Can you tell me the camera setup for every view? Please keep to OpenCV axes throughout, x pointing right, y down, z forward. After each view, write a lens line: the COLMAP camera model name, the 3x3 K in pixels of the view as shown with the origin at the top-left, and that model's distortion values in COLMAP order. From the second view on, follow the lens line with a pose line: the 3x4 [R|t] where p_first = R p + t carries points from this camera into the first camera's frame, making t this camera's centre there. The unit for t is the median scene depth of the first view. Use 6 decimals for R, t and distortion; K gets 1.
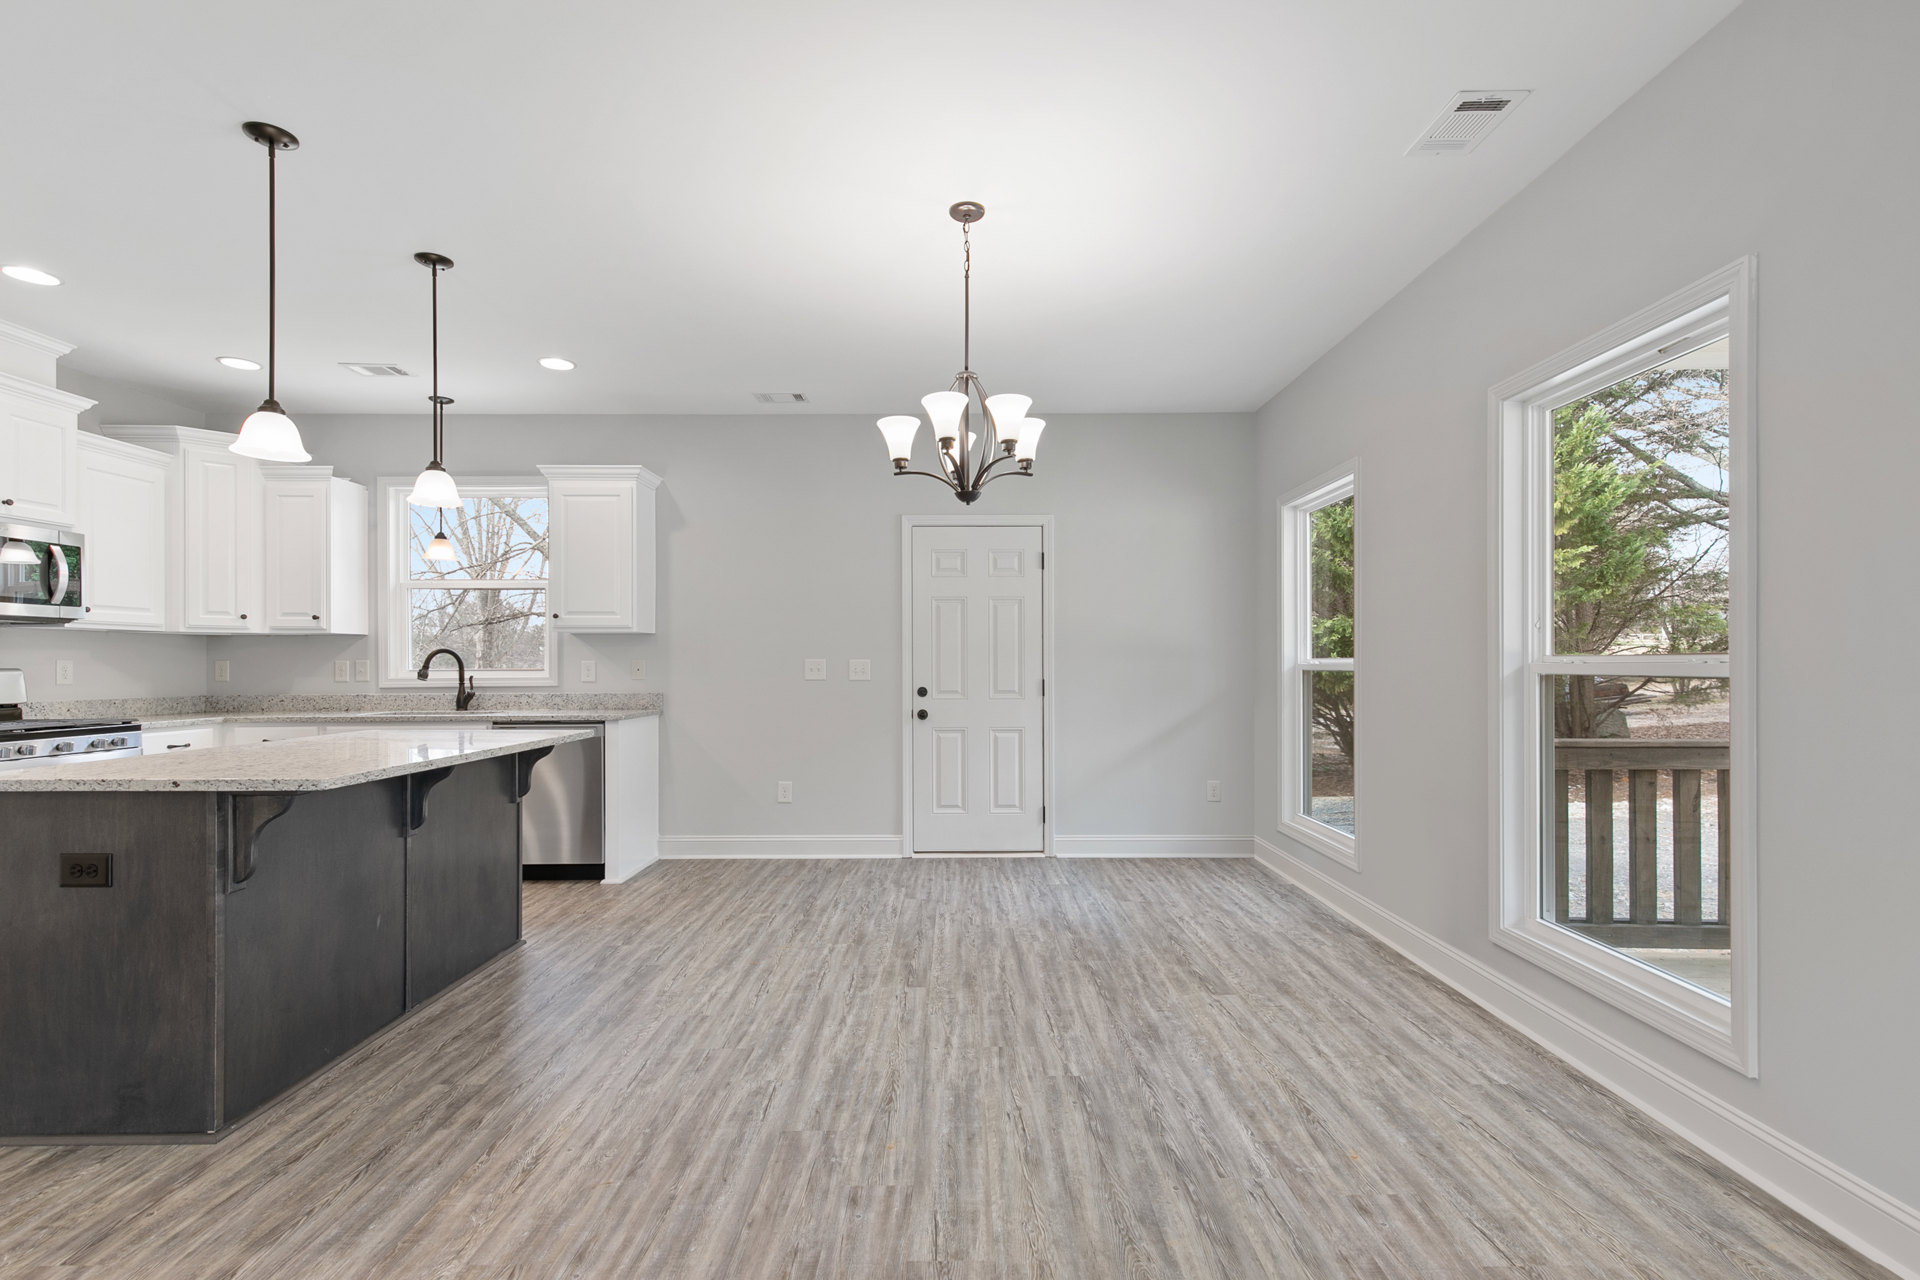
lens RADIAL K [[871.7, 0, 957.5], [0, 871.7, 662.2], [0, 0, 1]] dist [0.007522, -0.001613]
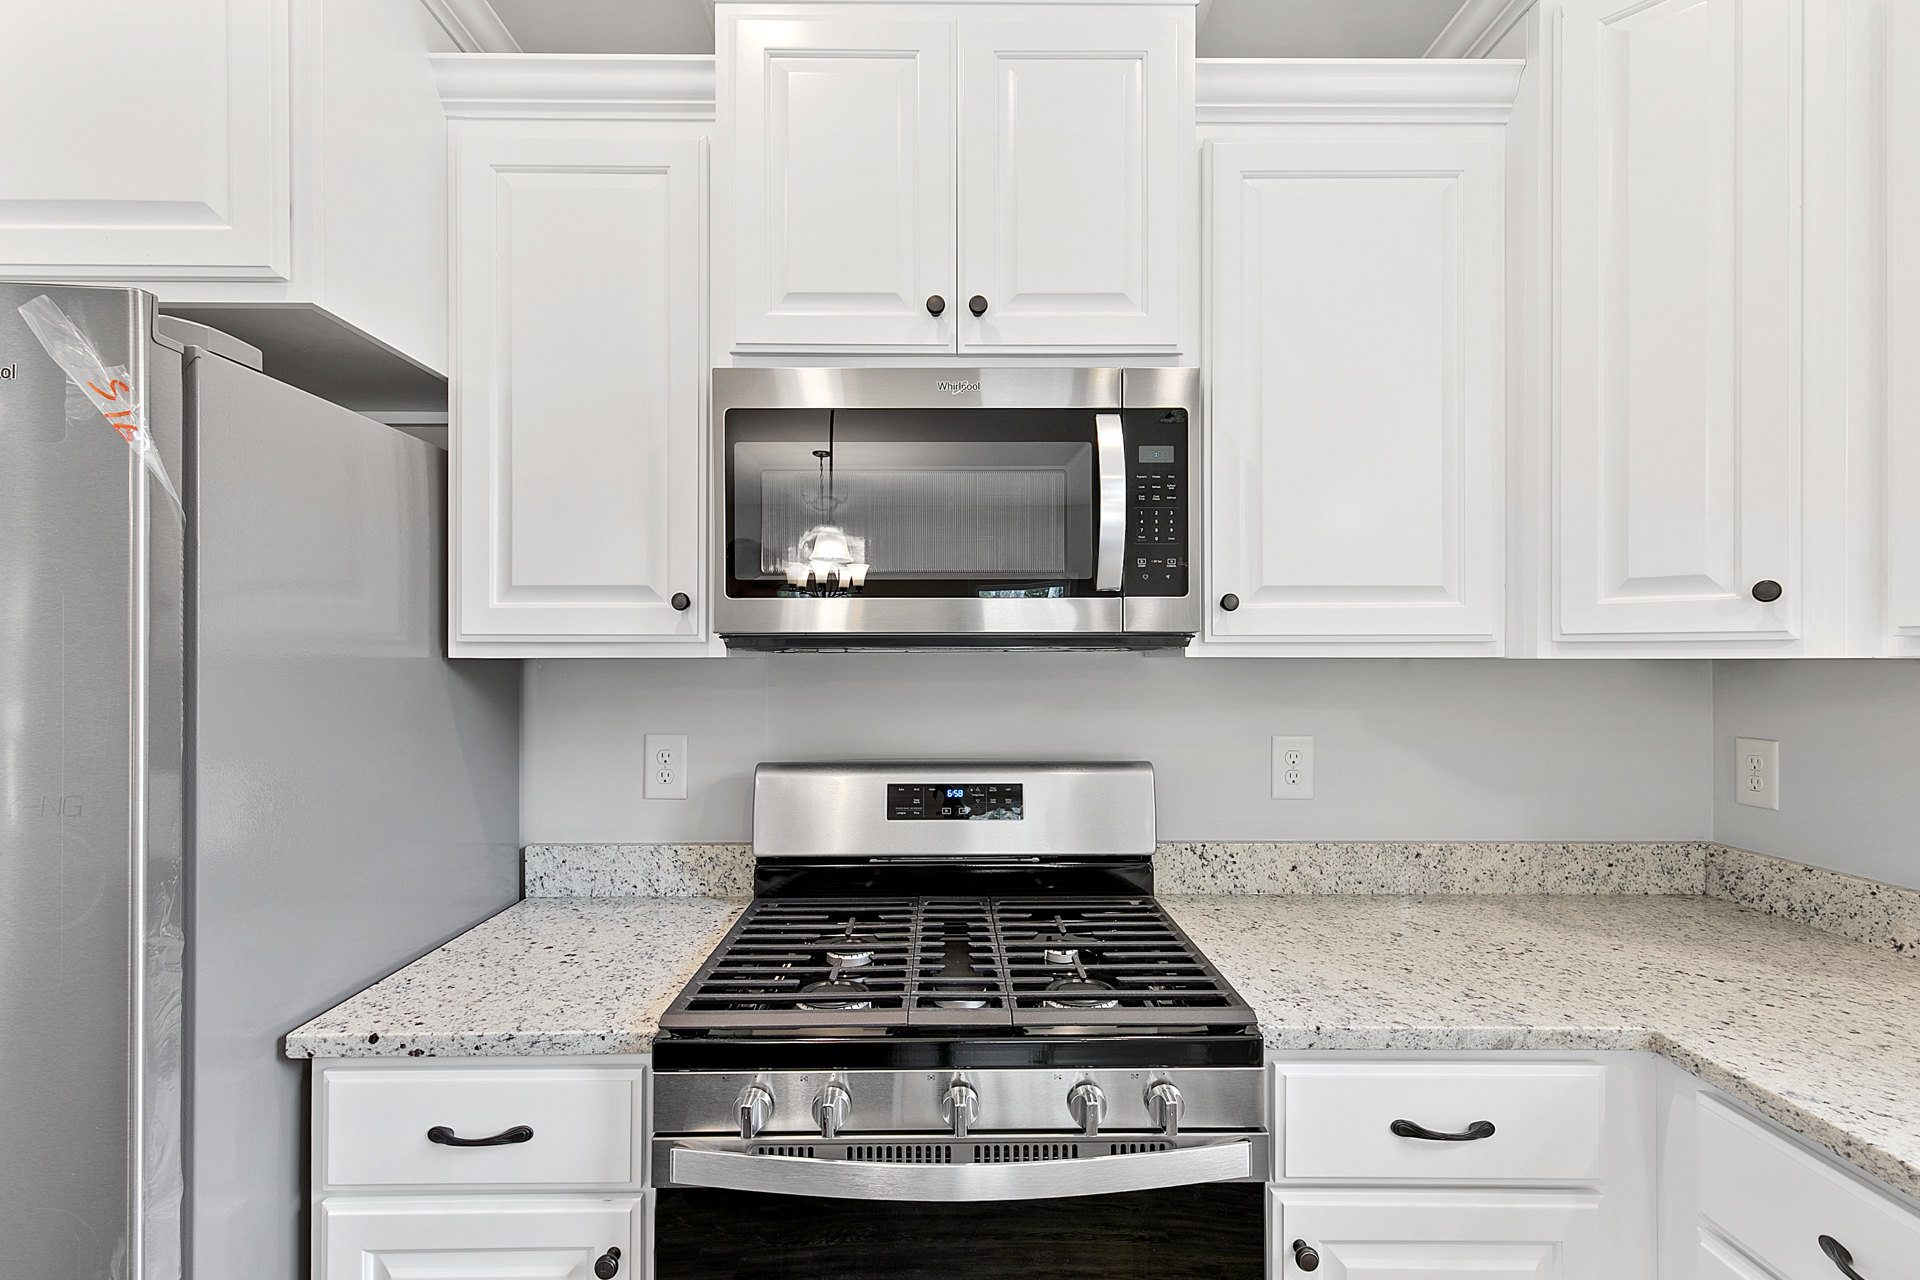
lens RADIAL K [[871.7, 0, 954.6], [0, 871.7, 656.3], [0, 0, 1]] dist [0.007522, -0.001613]
pose [[0.003996, 0.001653, -0.999991, -0.645738], [0.003345, 0.999993, 0.001667, -0.039305], [0.999986, -0.003352, 0.003990, 0.867255]]
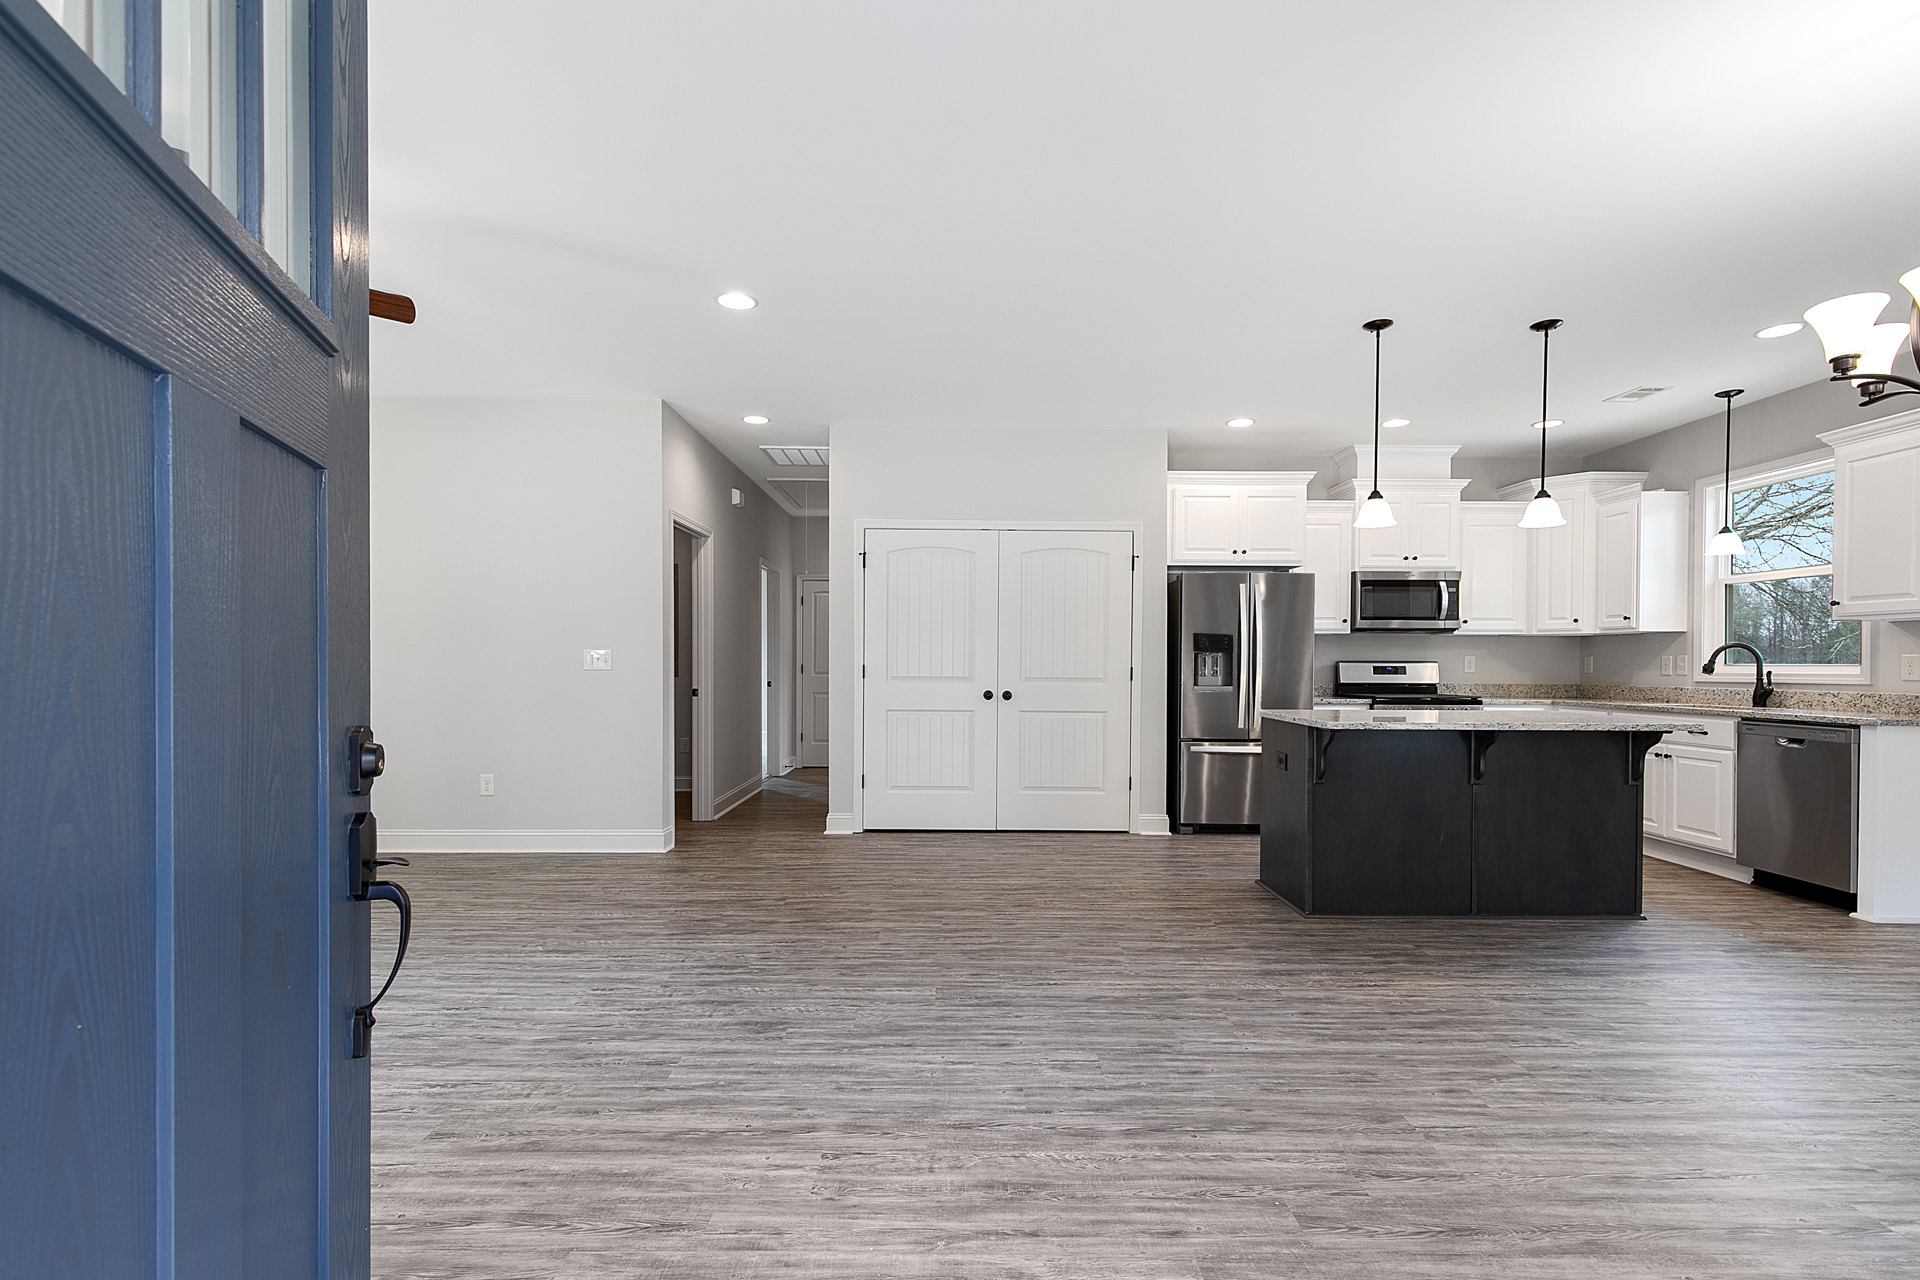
lens RADIAL K [[871.7, 0, 963.2], [0, 871.7, 686.7], [0, 0, 1]] dist [0.007522, -0.001613]
pose [[0.005598, 0.031205, -0.999497, 0.472132], [-0.001324, 0.999512, 0.031198, 0.004723], [0.999983, 0.001149, 0.005636, 0.135049]]
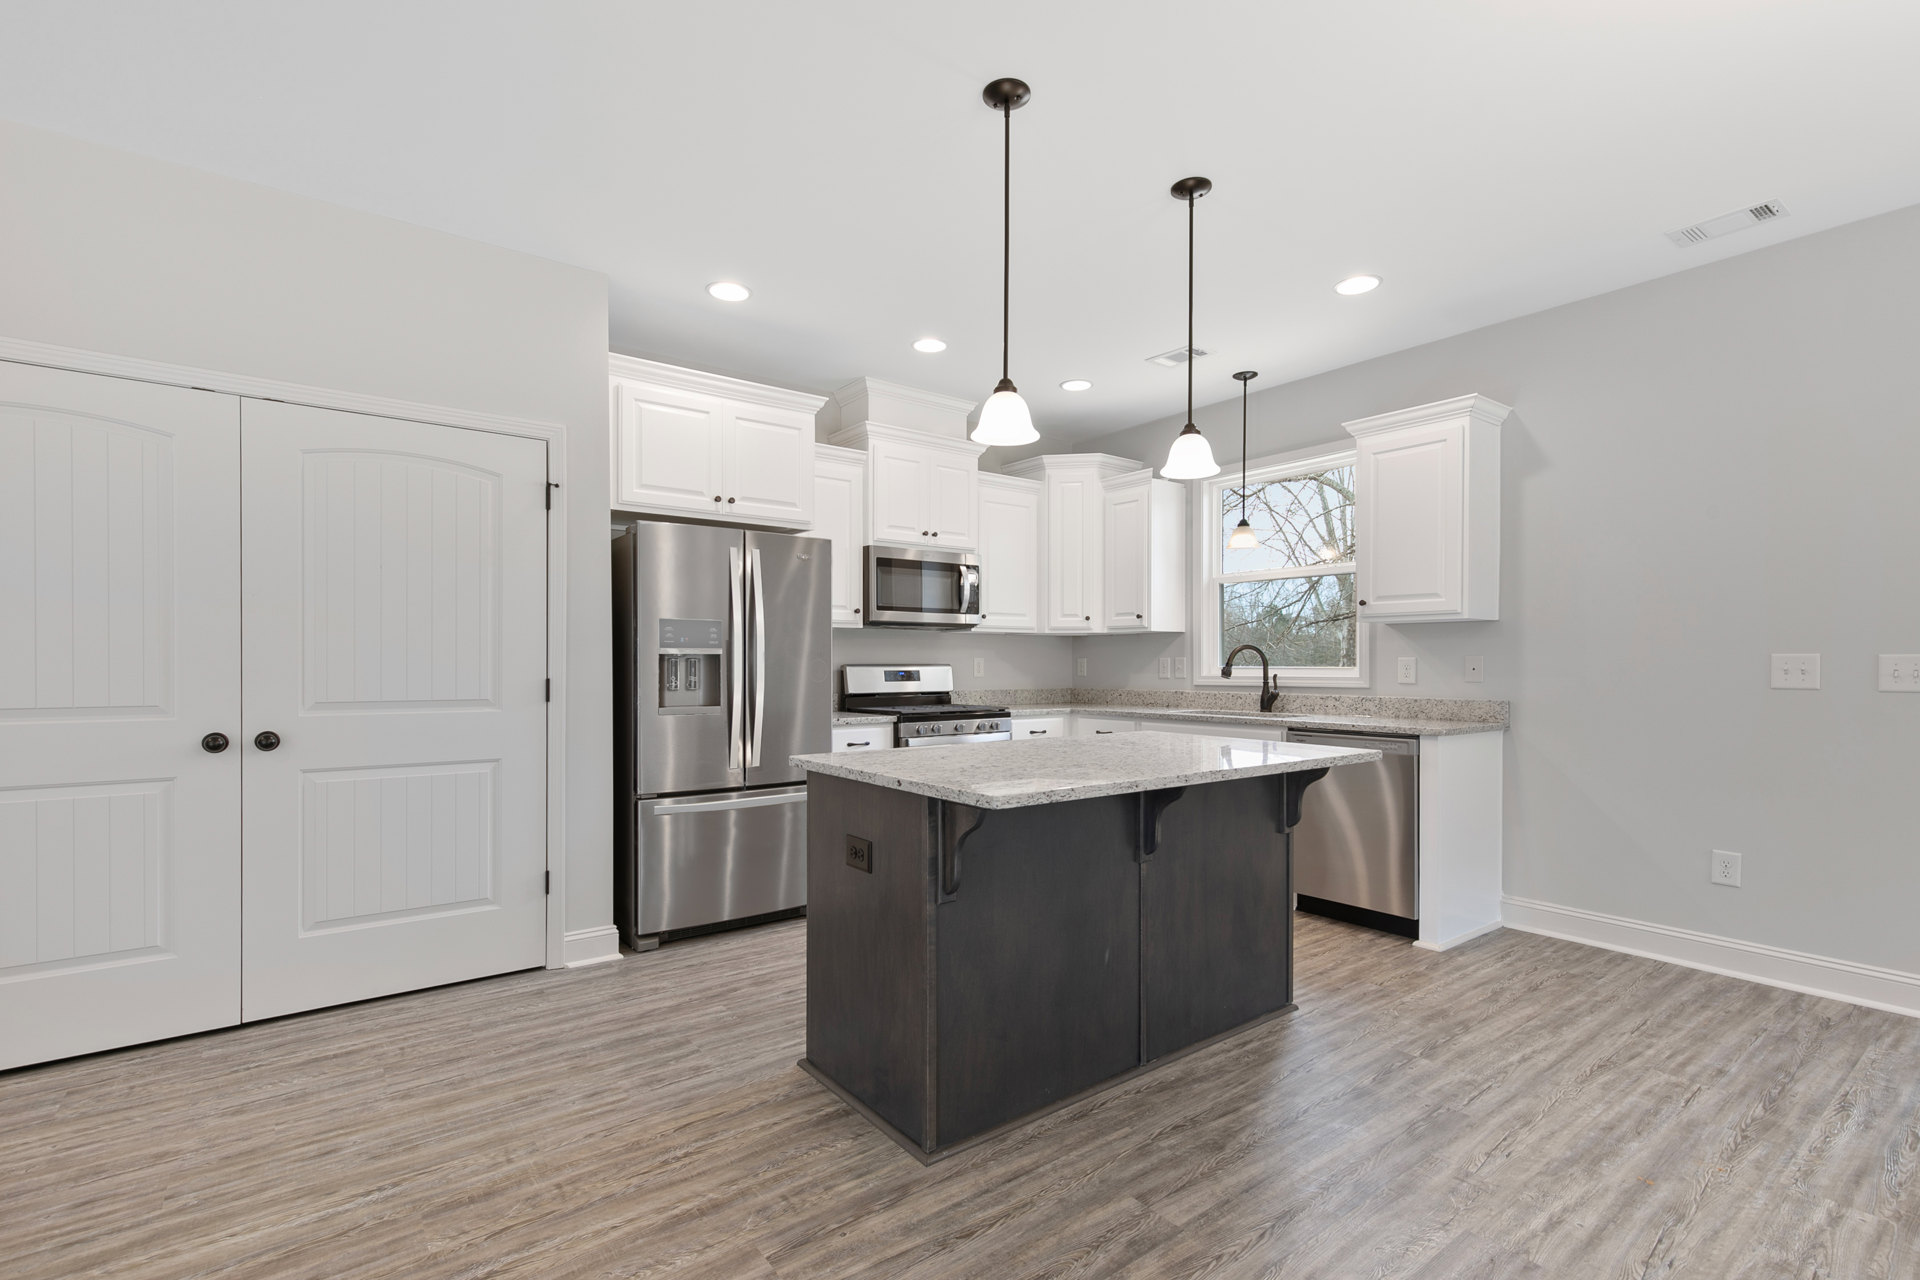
lens RADIAL K [[871.7, 0, 958.6], [0, 871.7, 669.9], [0, 0, 1]] dist [0.007522, -0.001613]
pose [[0.602902, 0.009449, -0.797759, -0.037593], [-0.000207, 0.999932, 0.011686, 0.000604], [0.797815, -0.006880, 0.602863, 0.227270]]
